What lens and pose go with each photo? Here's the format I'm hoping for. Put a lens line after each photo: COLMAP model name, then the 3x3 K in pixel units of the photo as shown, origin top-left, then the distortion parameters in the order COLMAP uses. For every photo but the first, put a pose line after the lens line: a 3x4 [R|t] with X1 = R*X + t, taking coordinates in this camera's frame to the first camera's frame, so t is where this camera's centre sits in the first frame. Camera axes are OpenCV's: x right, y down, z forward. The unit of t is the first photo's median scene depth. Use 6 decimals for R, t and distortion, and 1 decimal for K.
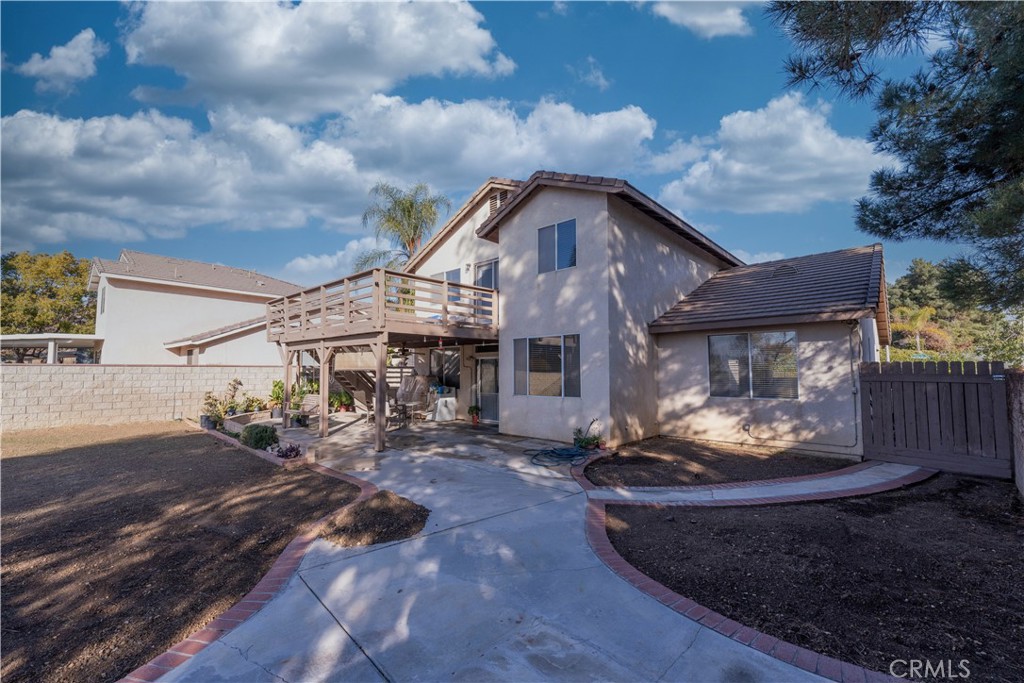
lens RADIAL K [[404.3, 0, 513.1], [0, 404.3, 338.7], [0, 0, 1]] dist [0.035801, -0.006860]
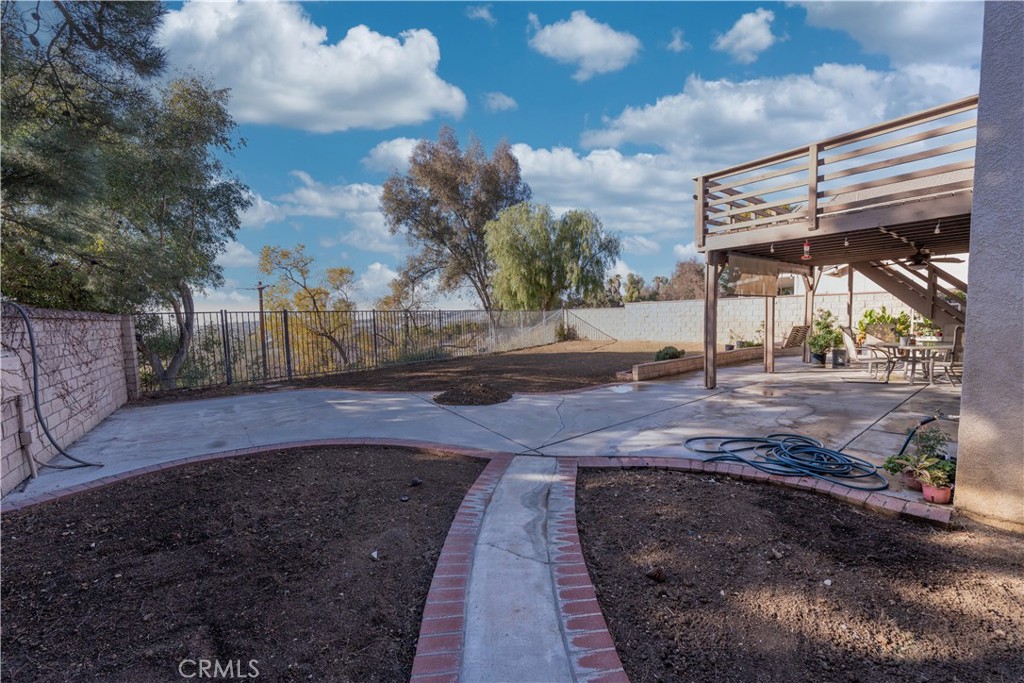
lens RADIAL K [[404.3, 0, 513.1], [0, 404.3, 338.7], [0, 0, 1]] dist [0.035801, -0.006860]
pose [[-0.135444, 0.063852, -0.988725, 0.836944], [0.098547, 0.993841, 0.050683, 0.115840], [0.985872, -0.090571, -0.140902, 0.997114]]
